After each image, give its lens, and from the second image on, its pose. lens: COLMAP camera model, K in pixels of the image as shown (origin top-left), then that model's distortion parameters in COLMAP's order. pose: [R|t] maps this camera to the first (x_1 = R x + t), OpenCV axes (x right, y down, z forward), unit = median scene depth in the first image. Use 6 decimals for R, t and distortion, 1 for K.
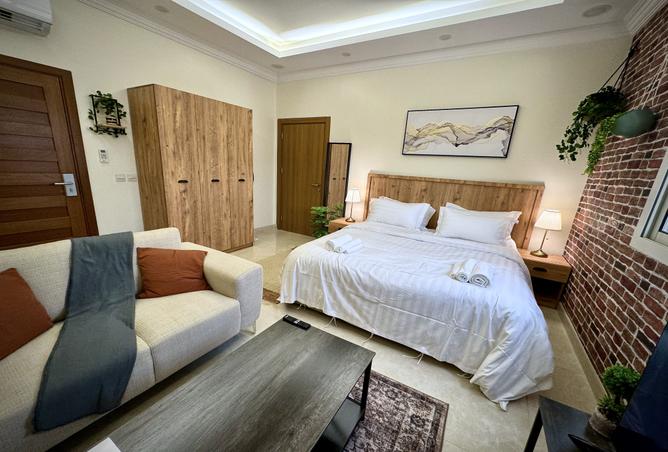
lens RADIAL K [[260.9, 0, 335.3], [0, 260.9, 240.3], [0, 0, 1]] dist [0.000619, -0.000044]
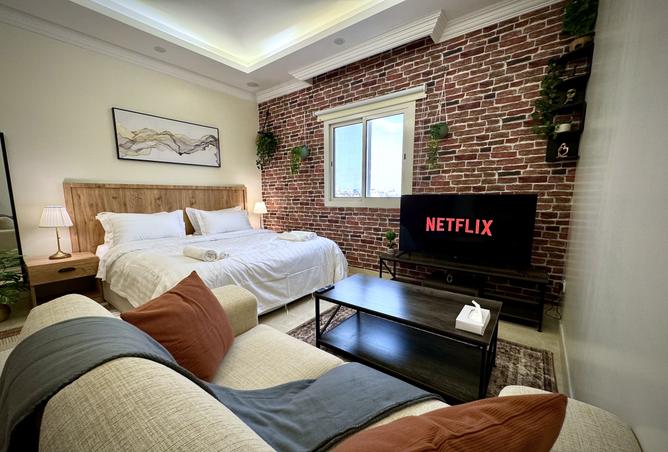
lens RADIAL K [[260.9, 0, 326.5], [0, 260.9, 239.4], [0, 0, 1]] dist [0.000619, -0.000044]
pose [[0.134606, -0.227801, 0.964359, -0.589185], [0.282432, 0.941667, 0.183018, -0.062440], [-0.949797, 0.247730, 0.191092, 0.322059]]
